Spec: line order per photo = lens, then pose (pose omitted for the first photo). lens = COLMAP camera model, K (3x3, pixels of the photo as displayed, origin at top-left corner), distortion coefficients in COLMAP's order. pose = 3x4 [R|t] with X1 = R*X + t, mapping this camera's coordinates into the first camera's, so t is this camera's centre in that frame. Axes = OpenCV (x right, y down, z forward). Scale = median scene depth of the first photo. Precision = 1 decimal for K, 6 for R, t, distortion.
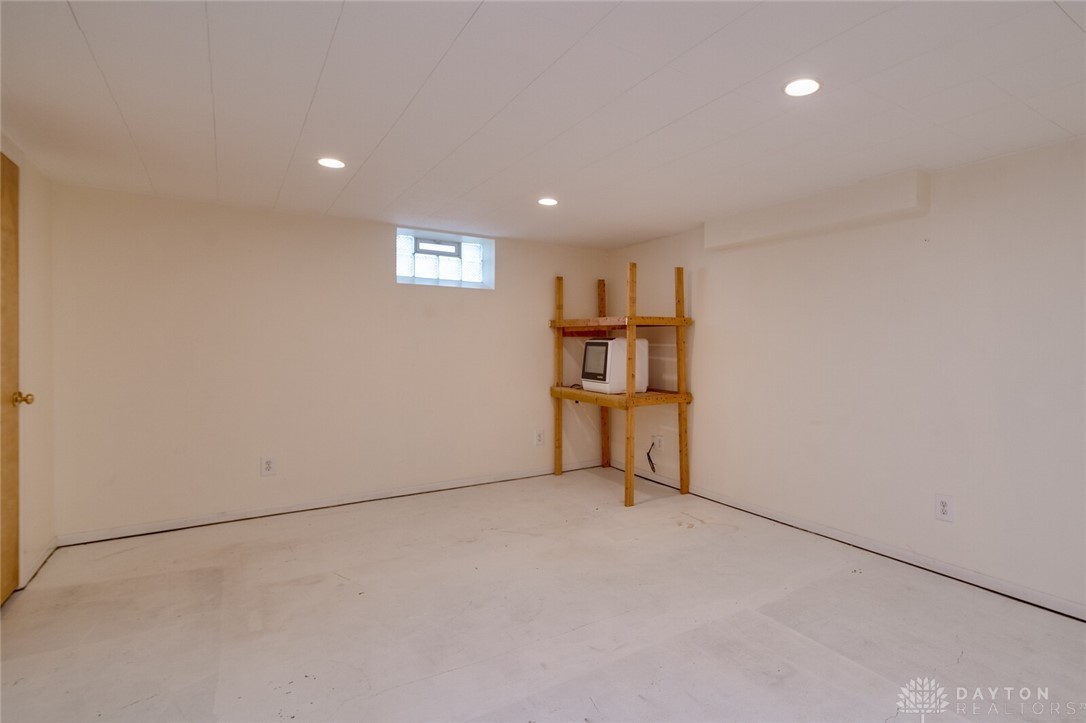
lens RADIAL K [[546.7, 0, 550.6], [0, 546.7, 360.9], [0, 0, 1]] dist [0.002974, -0.001070]
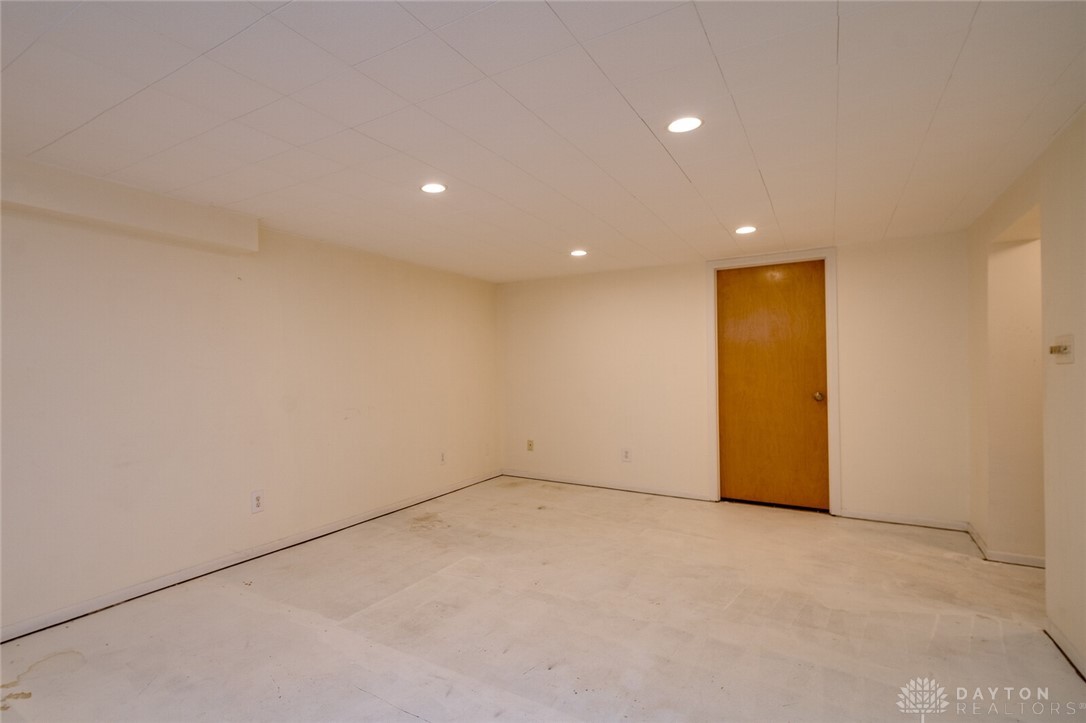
lens RADIAL K [[546.7, 0, 543.6], [0, 546.7, 367.0], [0, 0, 1]] dist [0.002974, -0.001070]
pose [[-0.531519, 0.001718, 0.847044, -0.365416], [0.028076, 0.999484, 0.015590, -0.018322], [-0.846581, 0.032068, -0.531293, 0.614704]]
